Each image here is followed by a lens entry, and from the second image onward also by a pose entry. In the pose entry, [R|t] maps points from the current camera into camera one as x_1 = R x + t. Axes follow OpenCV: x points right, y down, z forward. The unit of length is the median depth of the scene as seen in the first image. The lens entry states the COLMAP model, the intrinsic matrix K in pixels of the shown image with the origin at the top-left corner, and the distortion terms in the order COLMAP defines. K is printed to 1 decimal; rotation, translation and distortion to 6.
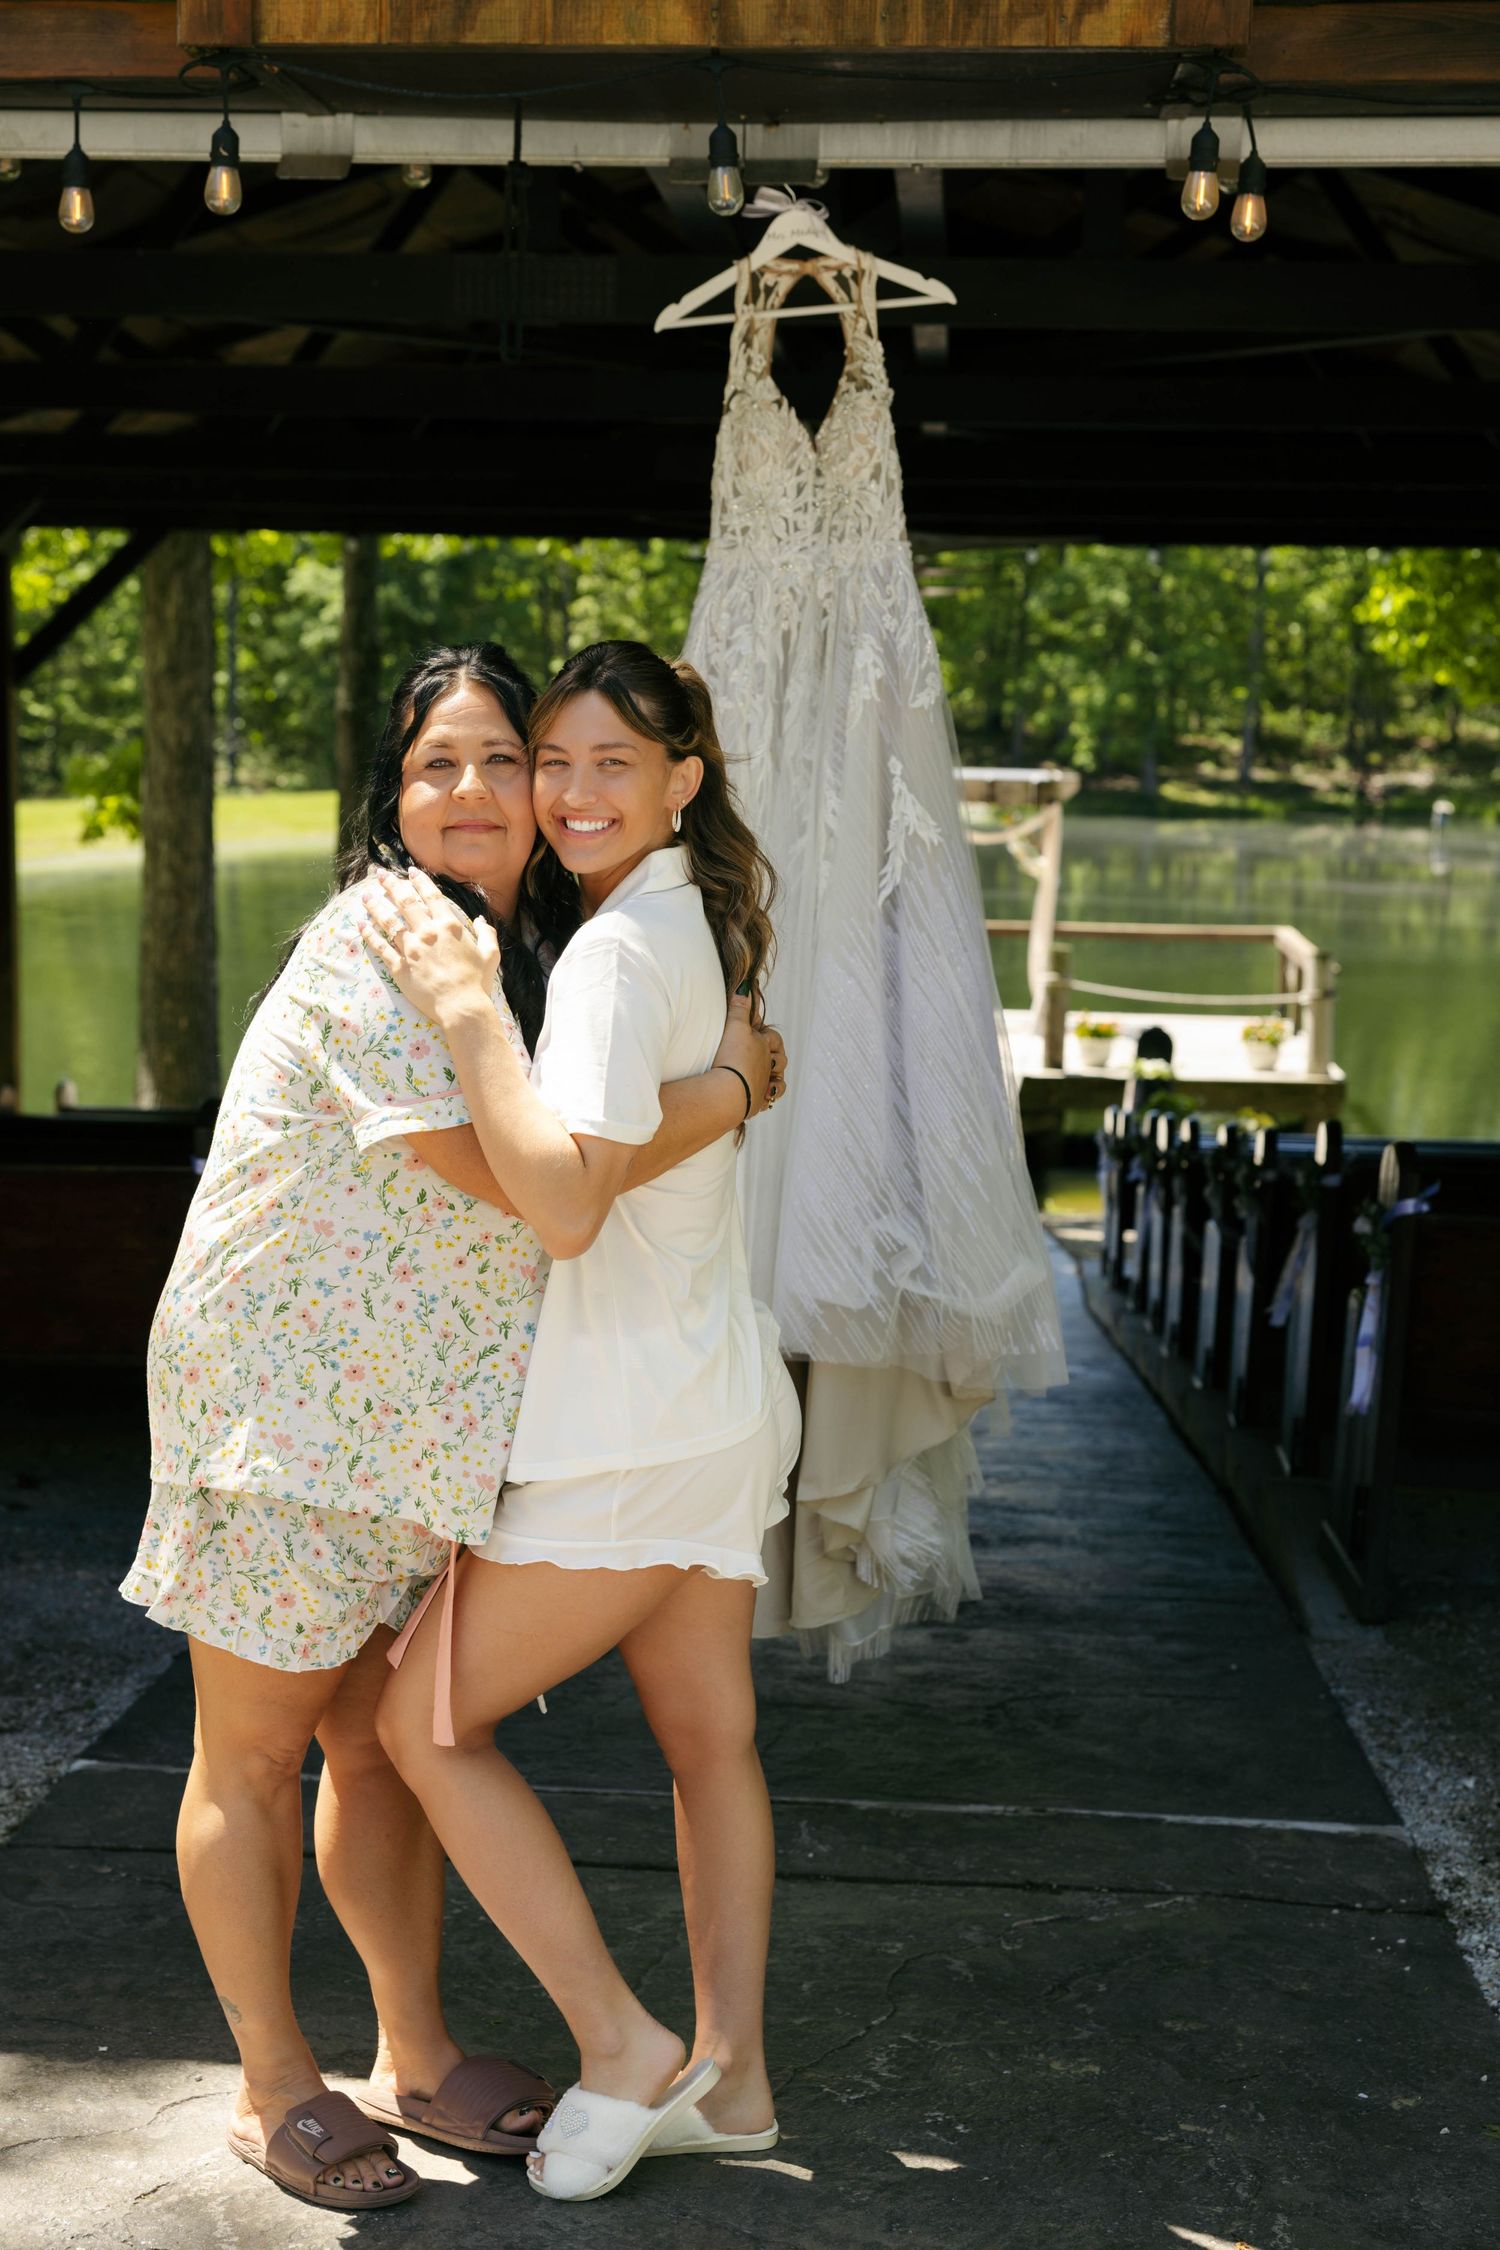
lens RADIAL K [[3091.6, 0, 729.8], [0, 3091.6, 1140.1], [0, 0, 1]] dist [0.017772, 0.000000]
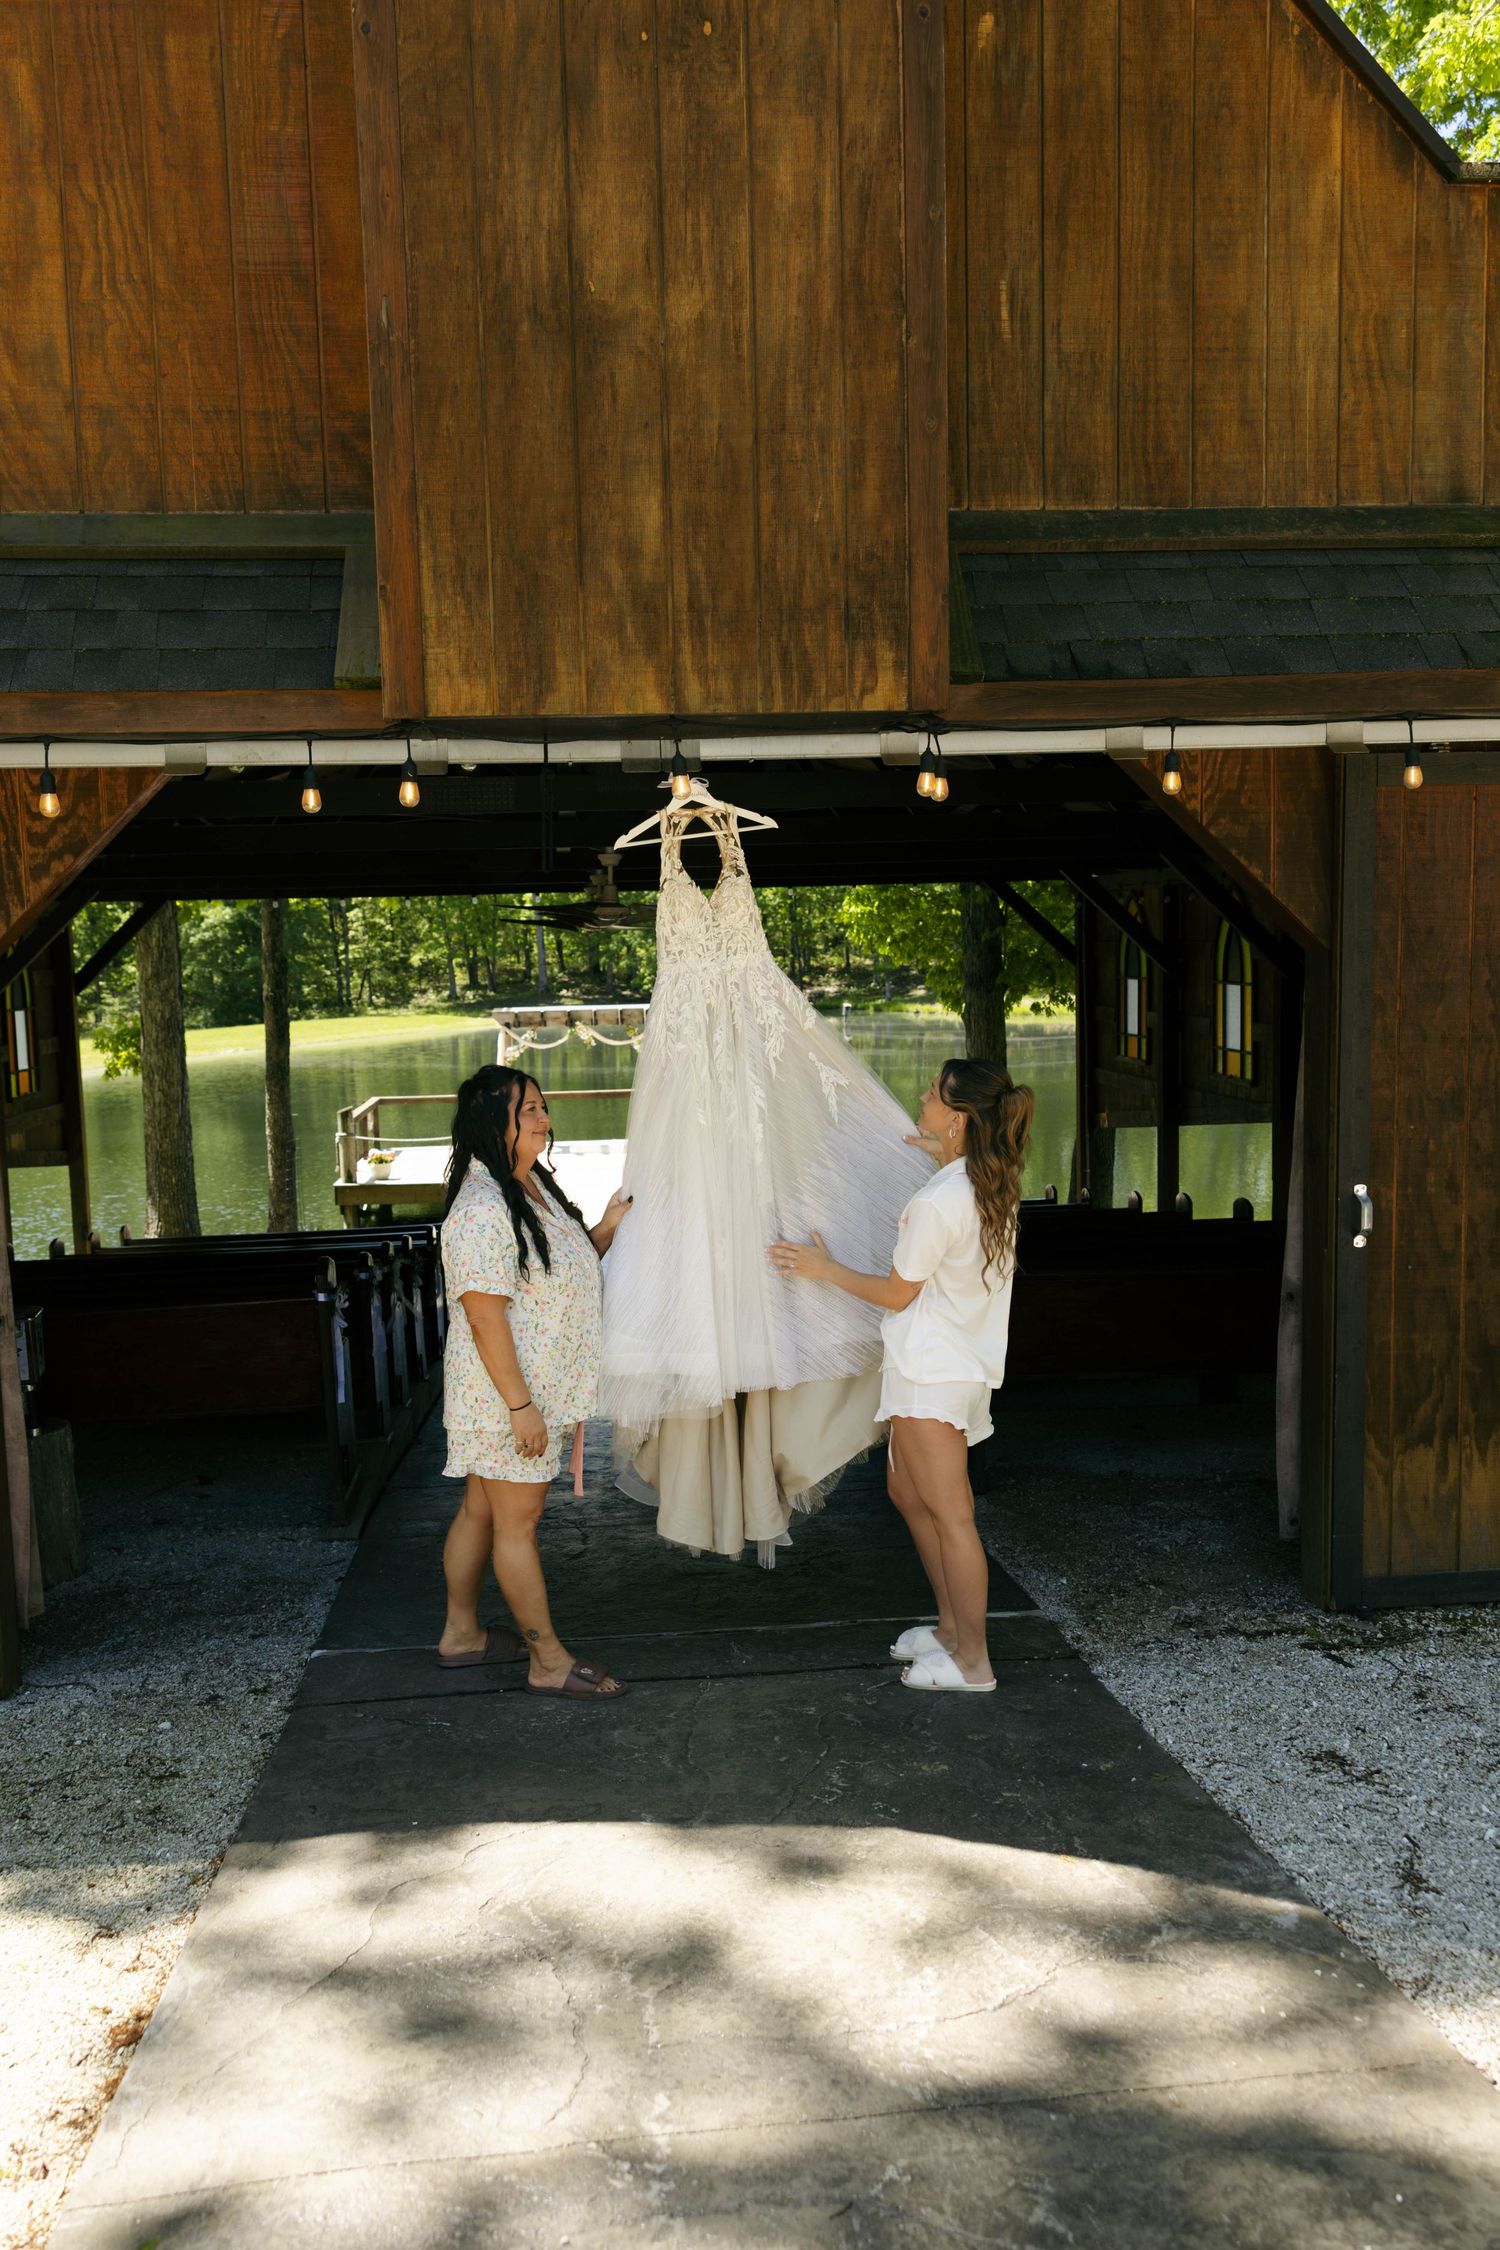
lens RADIAL K [[1754.3, 0, 742.6], [0, 1754.3, 1128.0], [0, 0, 1]] dist [0.008894, 0.011404]
pose [[0.984269, -0.060578, 0.165968, -0.123313], [0.067545, 0.997043, -0.036656, -0.045313], [-0.163256, 0.047290, 0.985450, -0.042832]]
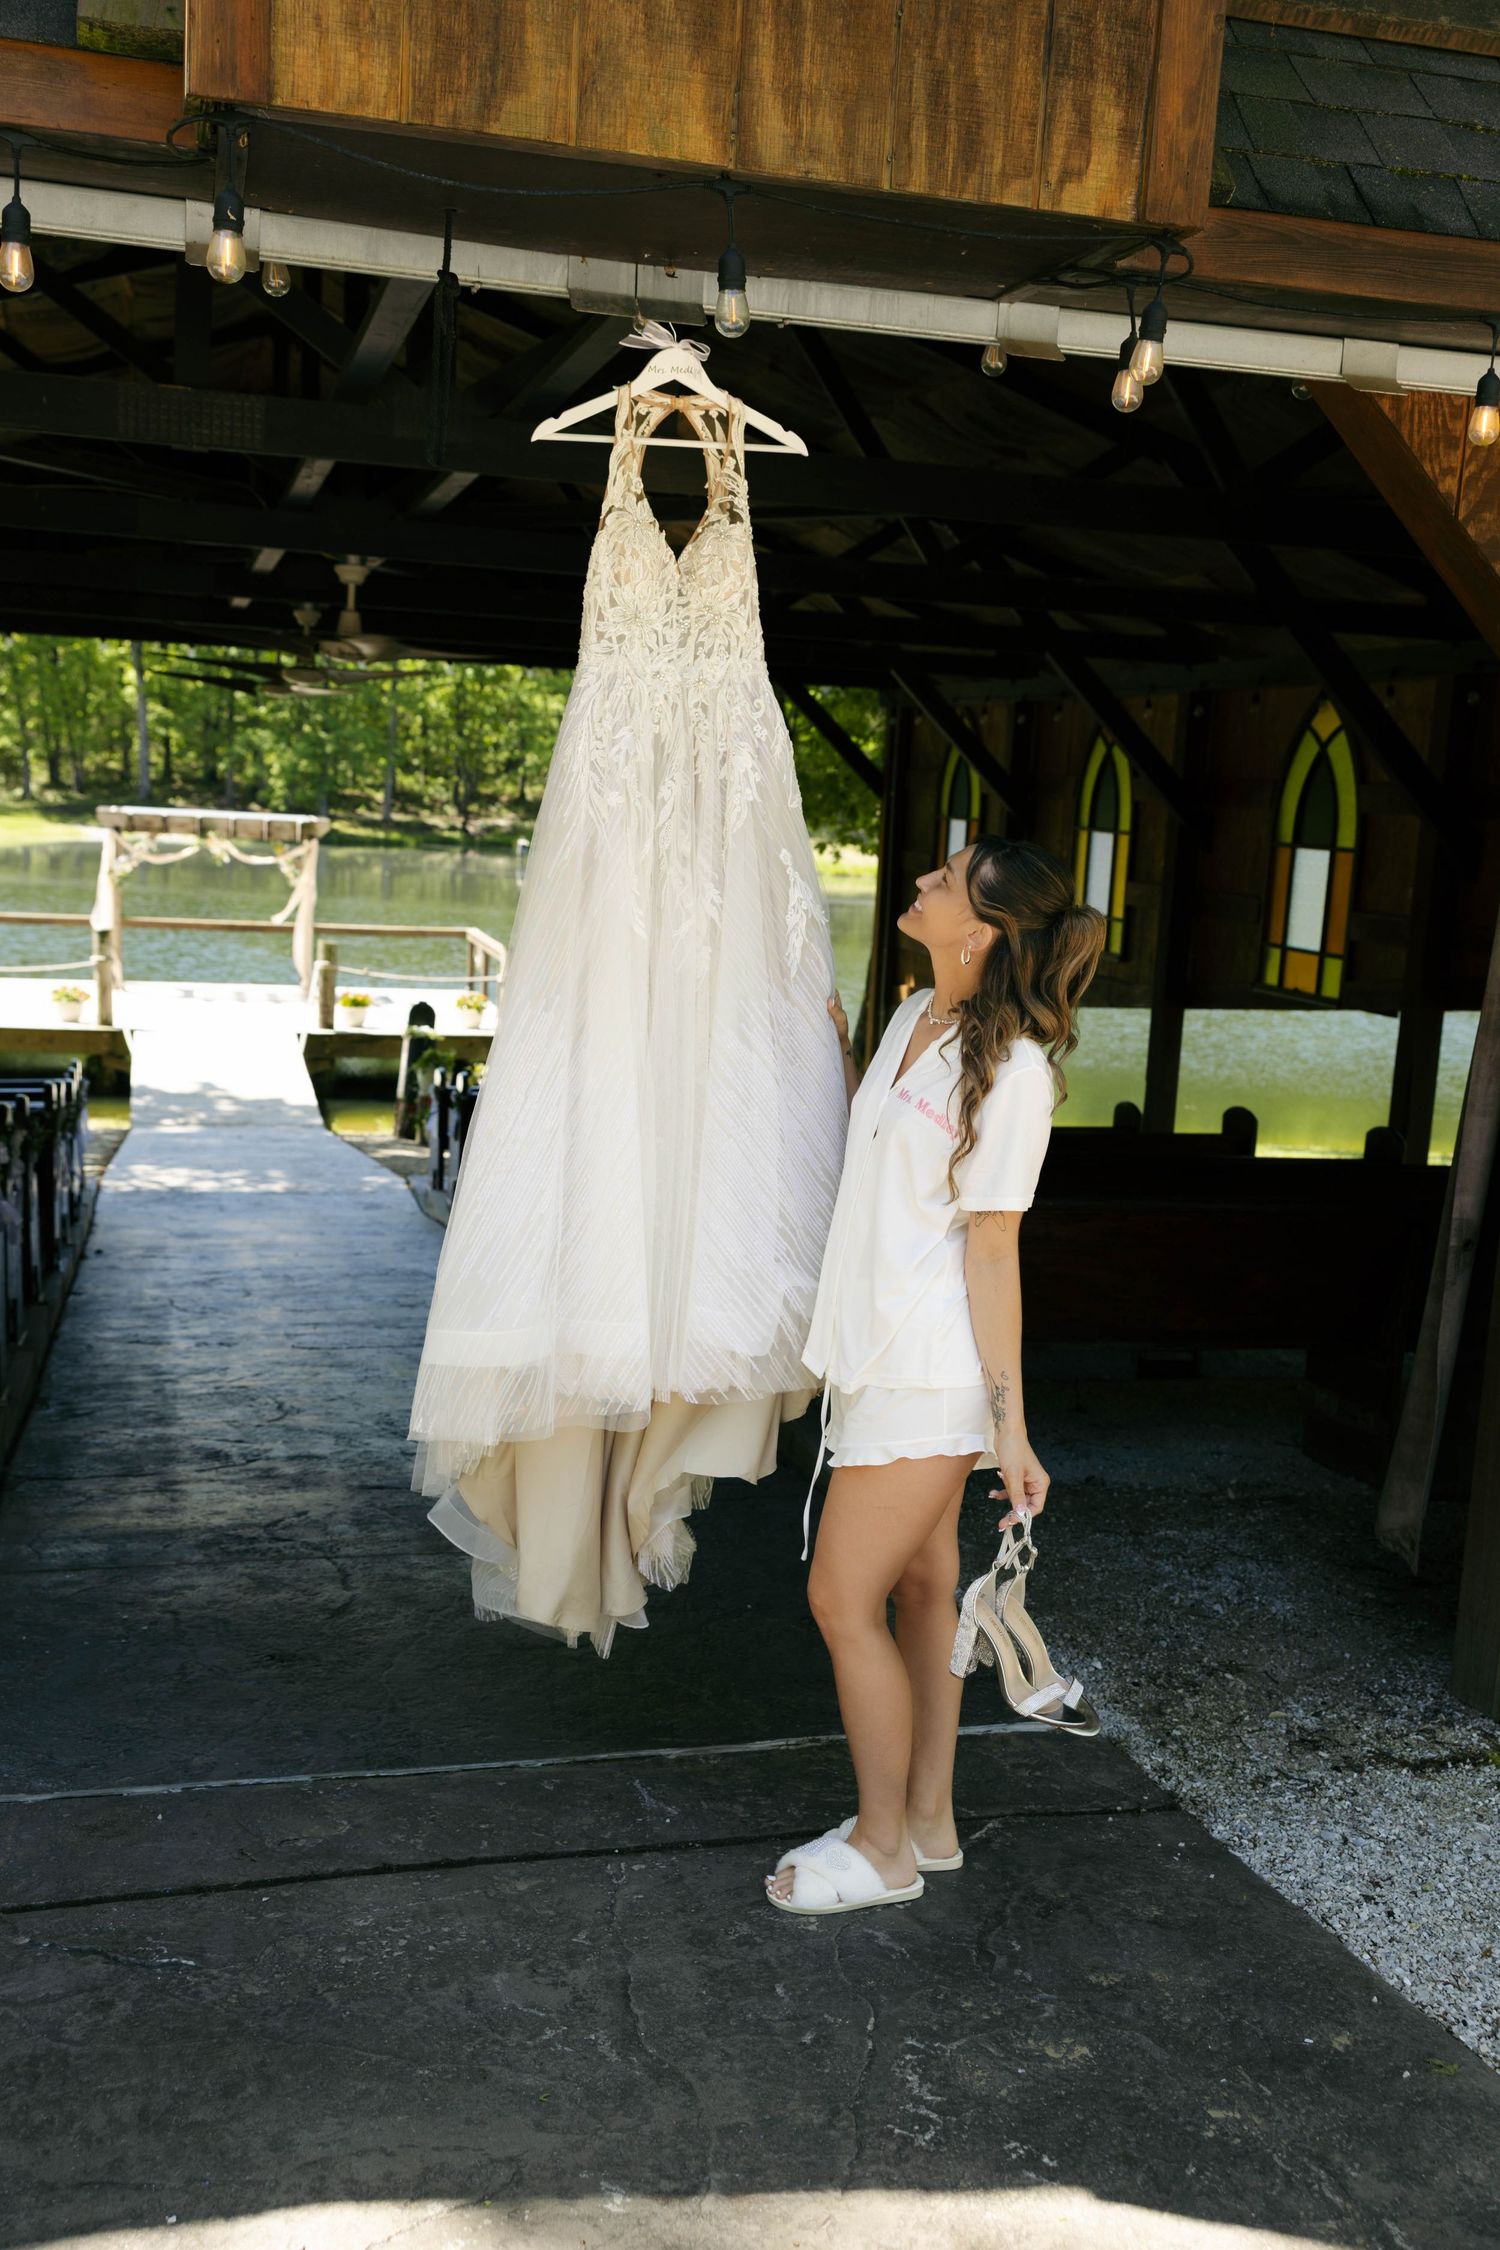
lens RADIAL K [[2063.6, 0, 746.9], [0, 2063.6, 1111.8], [0, 0, 1]] dist [0.006837, 0.000000]
pose [[0.941789, -0.021229, 0.335533, -0.186086], [0.012867, 0.999549, 0.027125, -0.046151], [-0.335958, -0.021229, 0.941638, 0.271618]]
